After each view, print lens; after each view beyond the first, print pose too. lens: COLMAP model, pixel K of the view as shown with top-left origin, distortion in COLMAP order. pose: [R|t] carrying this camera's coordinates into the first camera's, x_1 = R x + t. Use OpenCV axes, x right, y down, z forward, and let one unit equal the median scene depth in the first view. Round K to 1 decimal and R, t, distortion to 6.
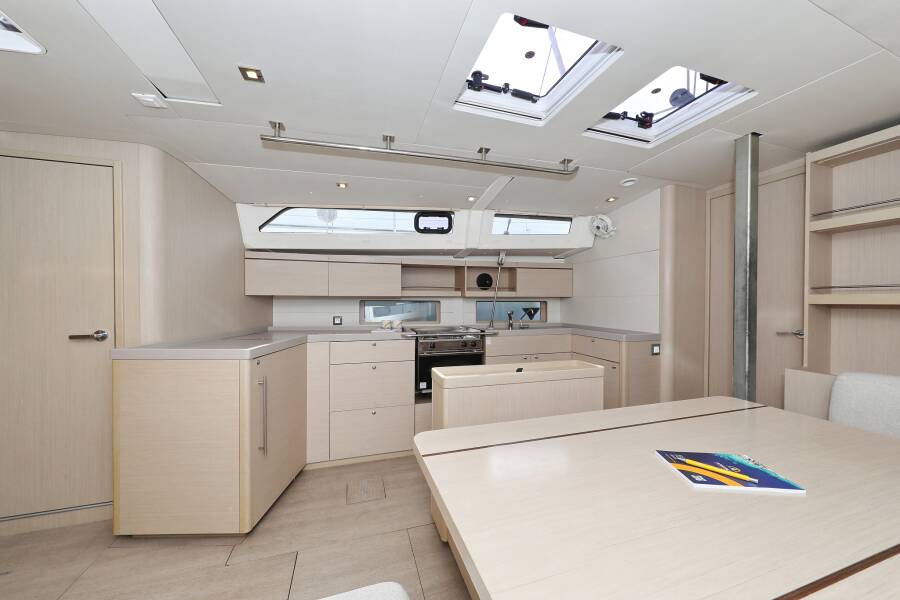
lens RADIAL K [[320.4, 0, 451.2], [0, 320.4, 302.9], [0, 0, 1]] dist [-0.001136, -0.000250]
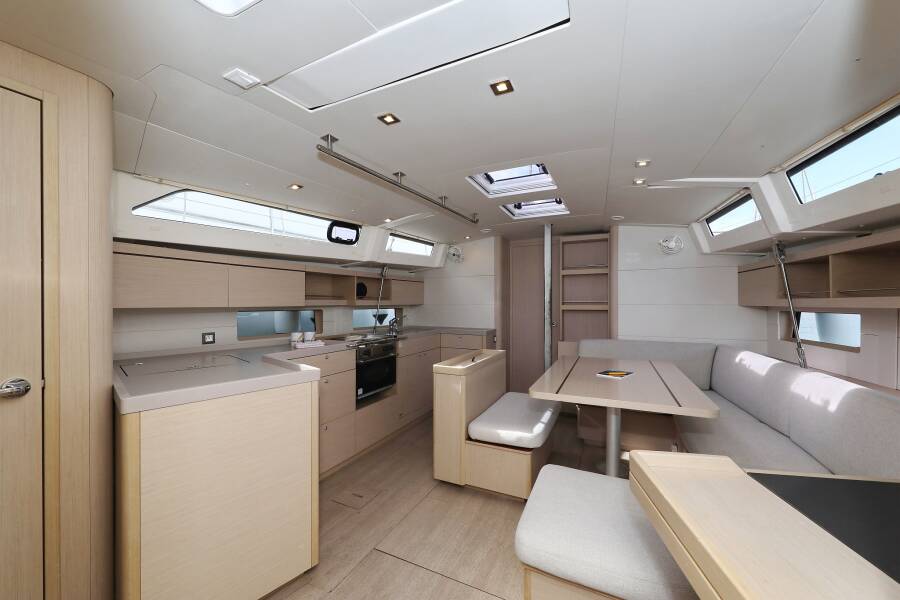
lens RADIAL K [[340.0, 0, 458.8], [0, 340.0, 302.2], [0, 0, 1]] dist [-0.000849, -0.000402]
pose [[0.678872, -0.001817, 0.734254, -0.605288], [0.007292, 0.999964, -0.004268, -0.025564], [-0.734220, 0.008252, 0.678861, 0.002516]]
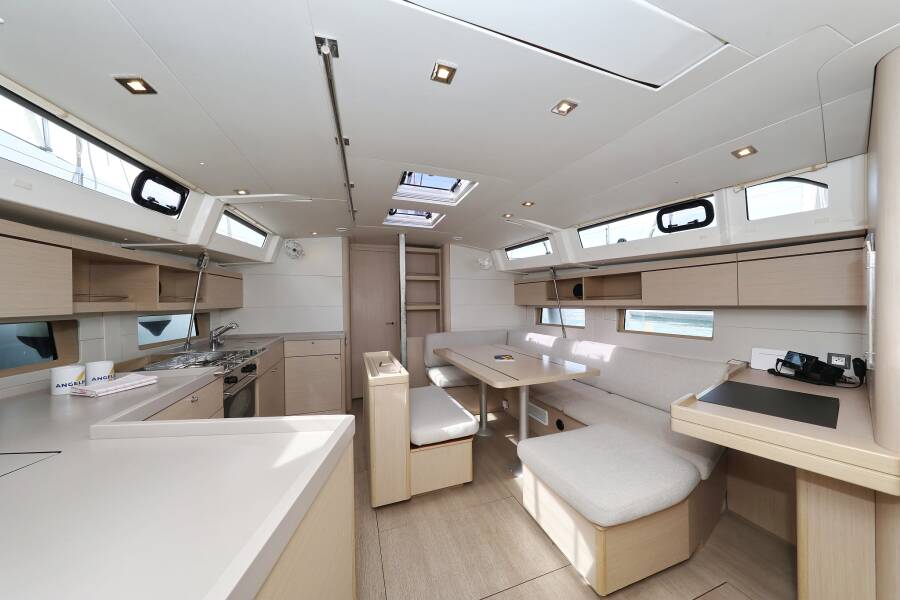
lens RADIAL K [[284.5, 0, 456.8], [0, 284.5, 304.1], [0, 0, 1]] dist [0.001342, -0.000339]
pose [[-0.039598, -0.008909, 0.999176, -0.644841], [0.012652, 0.999876, 0.009417, -0.035114], [-0.999136, 0.013014, -0.039480, 0.449777]]
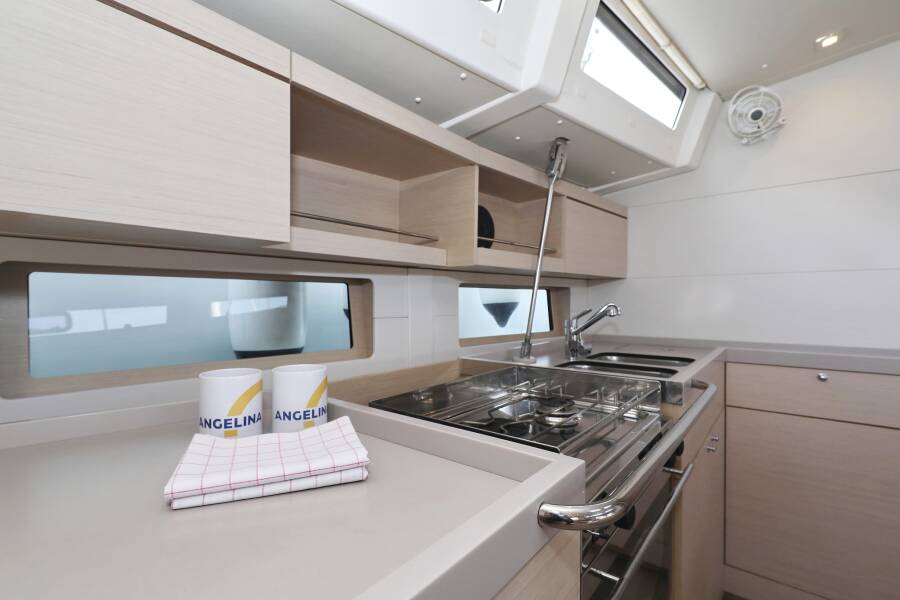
lens RADIAL K [[434.9, 0, 433.2], [0, 434.9, 303.3], [0, 0, 1]] dist [0.001162, 0.000262]
pose [[0.842529, -0.005400, 0.538624, -0.238993], [0.002284, 0.999977, 0.006452, 0.016769], [-0.538647, -0.004206, 0.842521, 0.754365]]
